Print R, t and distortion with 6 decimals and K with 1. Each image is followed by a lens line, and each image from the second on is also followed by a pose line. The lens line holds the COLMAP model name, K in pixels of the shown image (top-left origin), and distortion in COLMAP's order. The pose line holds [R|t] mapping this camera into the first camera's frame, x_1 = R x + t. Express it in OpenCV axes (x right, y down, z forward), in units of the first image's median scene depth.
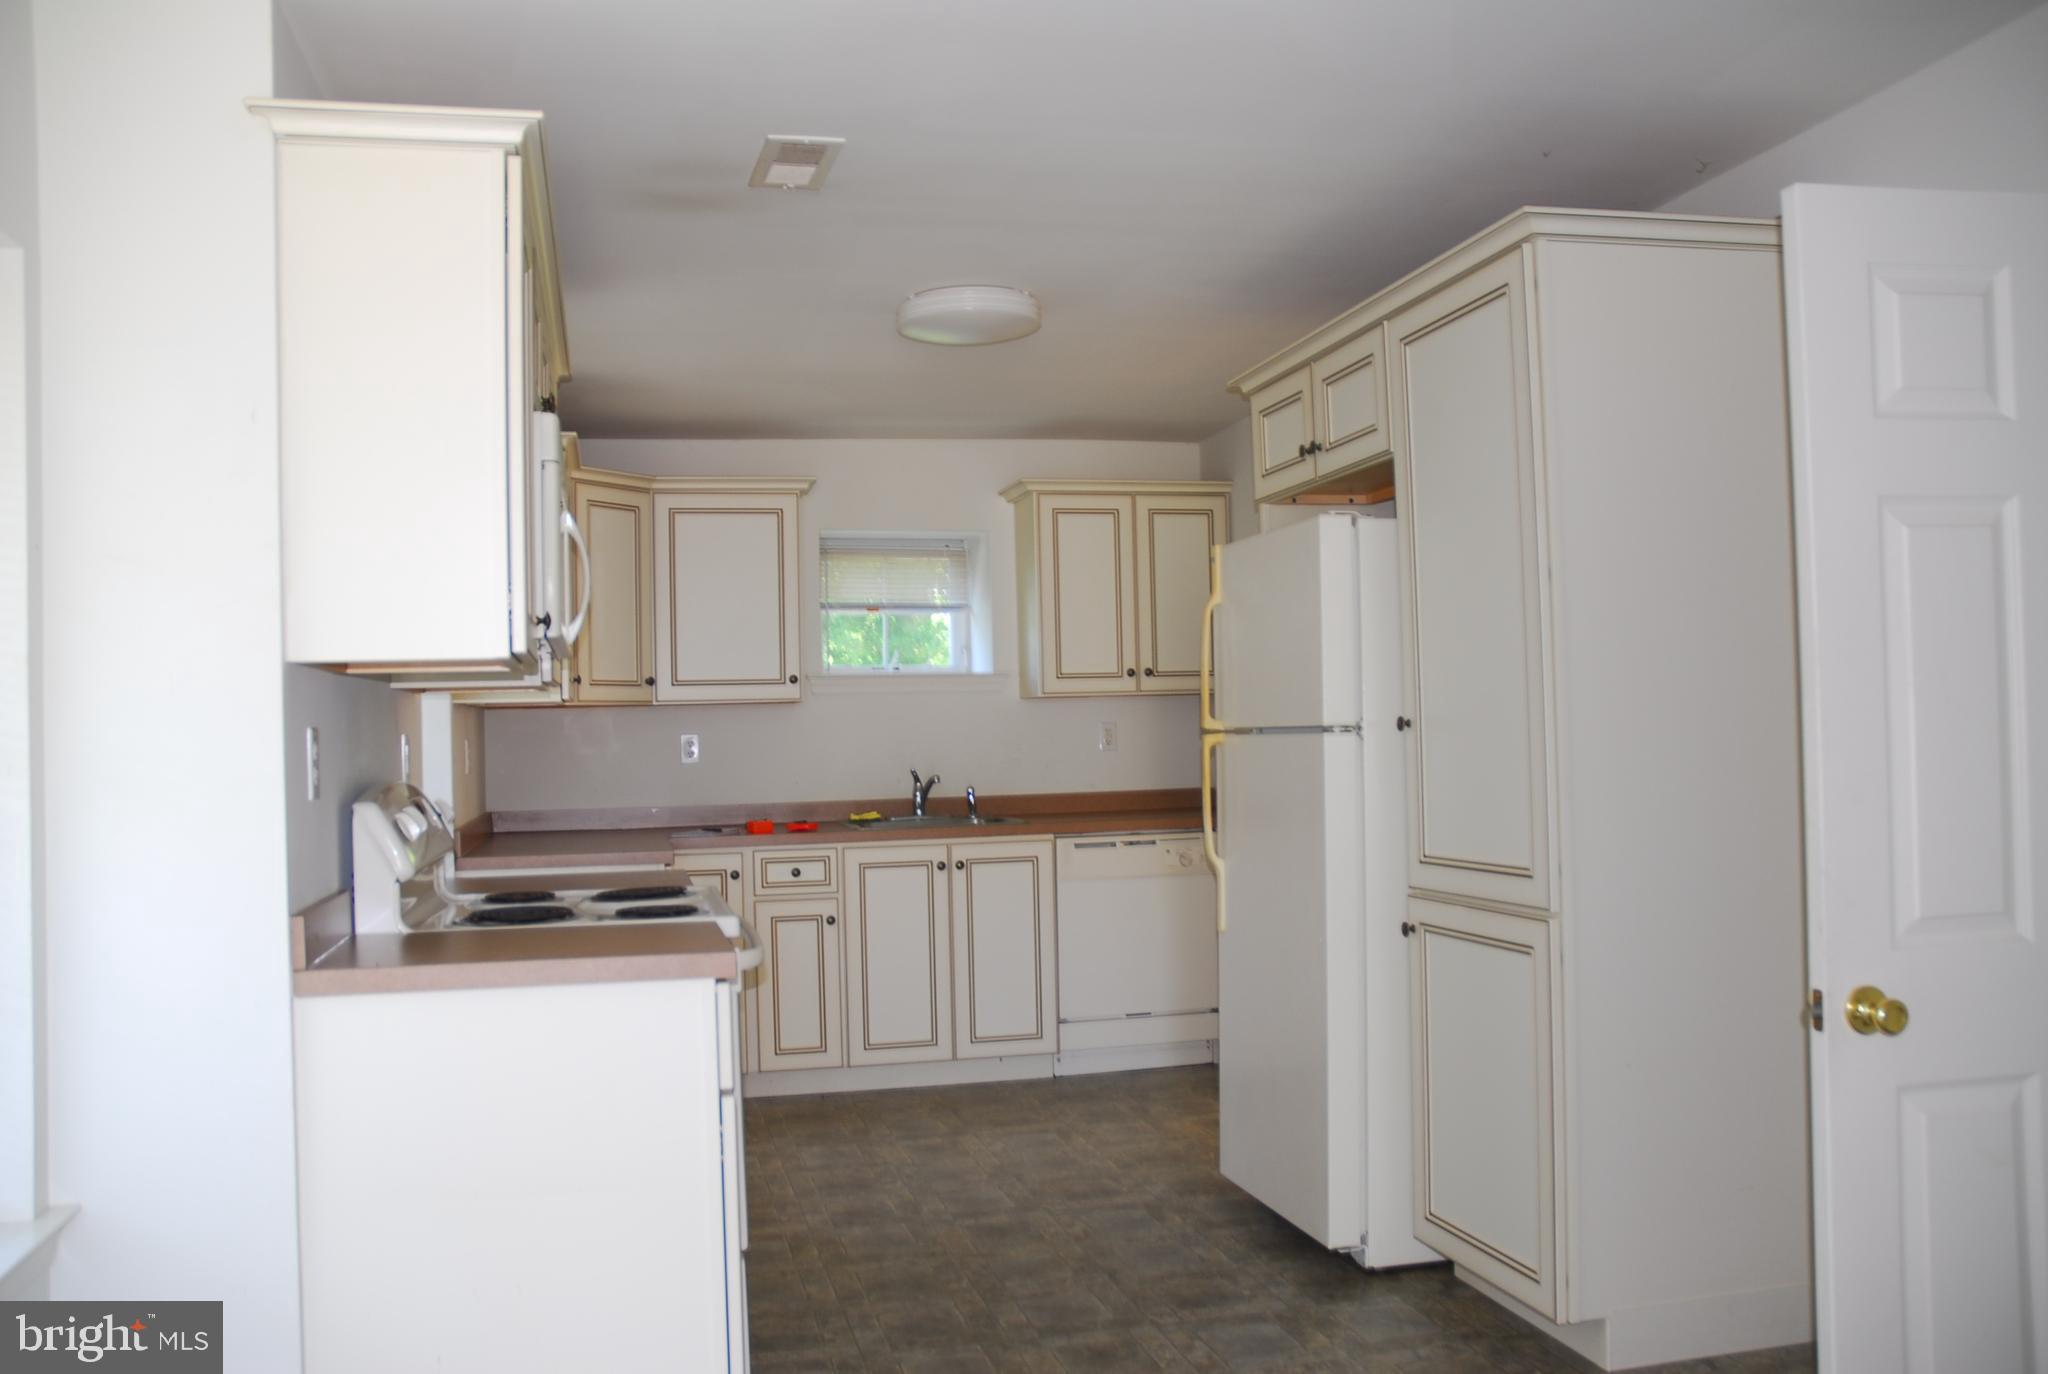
lens RADIAL K [[1662.0, 0, 1024.0], [0, 1662.0, 687.0], [0, 0, 1]] dist [0.002944, -0.000771]
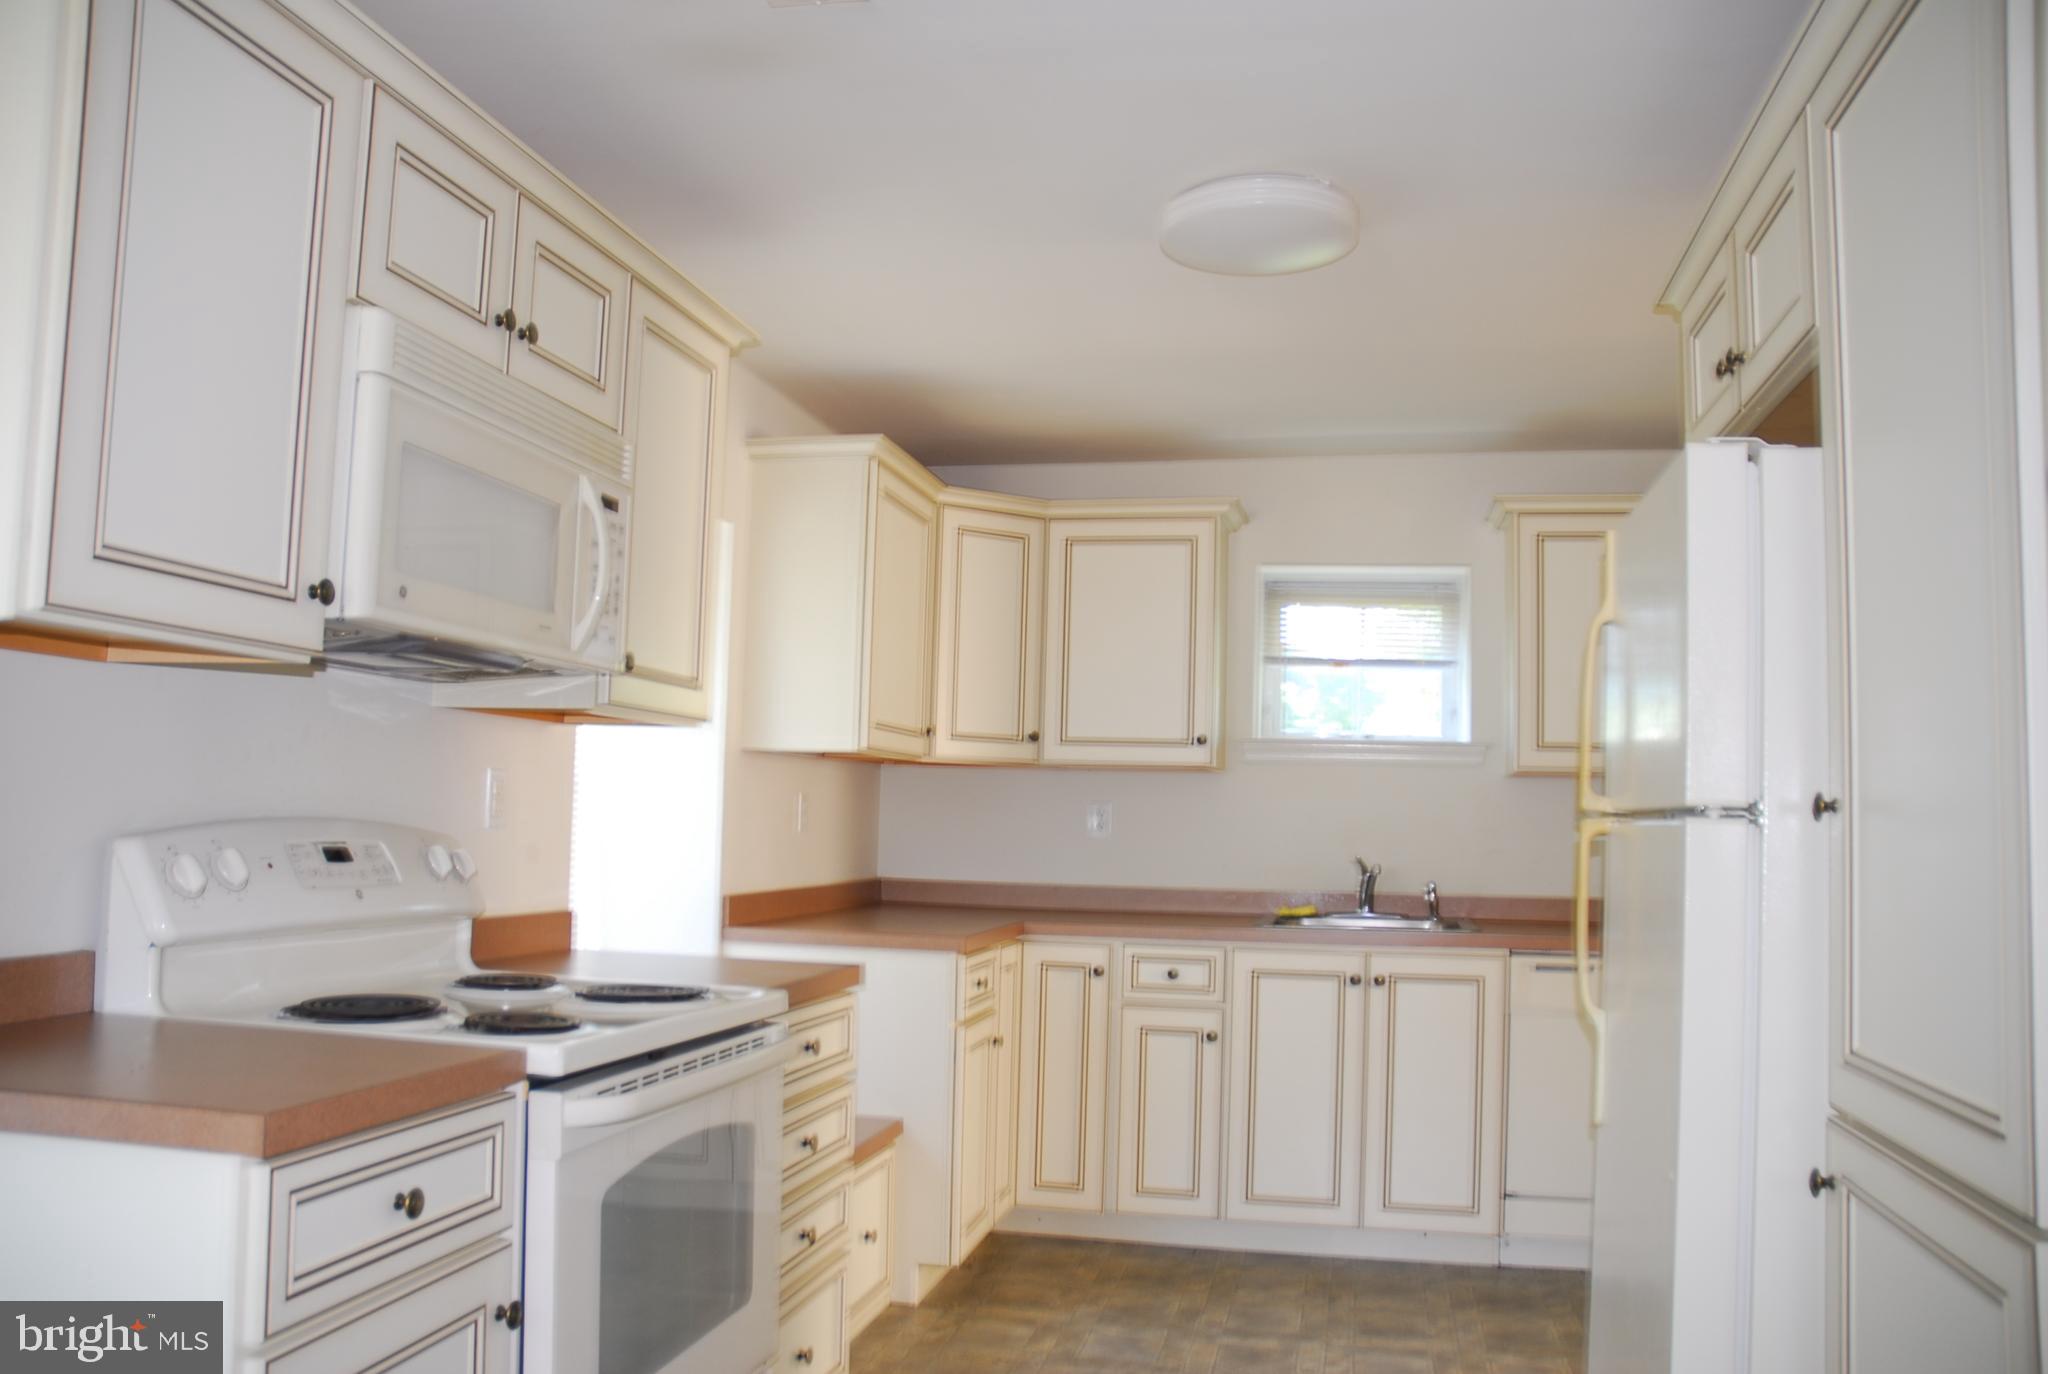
lens RADIAL K [[1619.2, 0, 1024.0], [0, 1619.2, 687.0], [0, 0, 1]] dist [-0.178057, 0.260395]
pose [[0.913229, 0.013460, -0.407225, 0.114049], [-0.035119, 0.998335, -0.045758, 0.009252], [0.405931, 0.056089, 0.912181, 0.239475]]
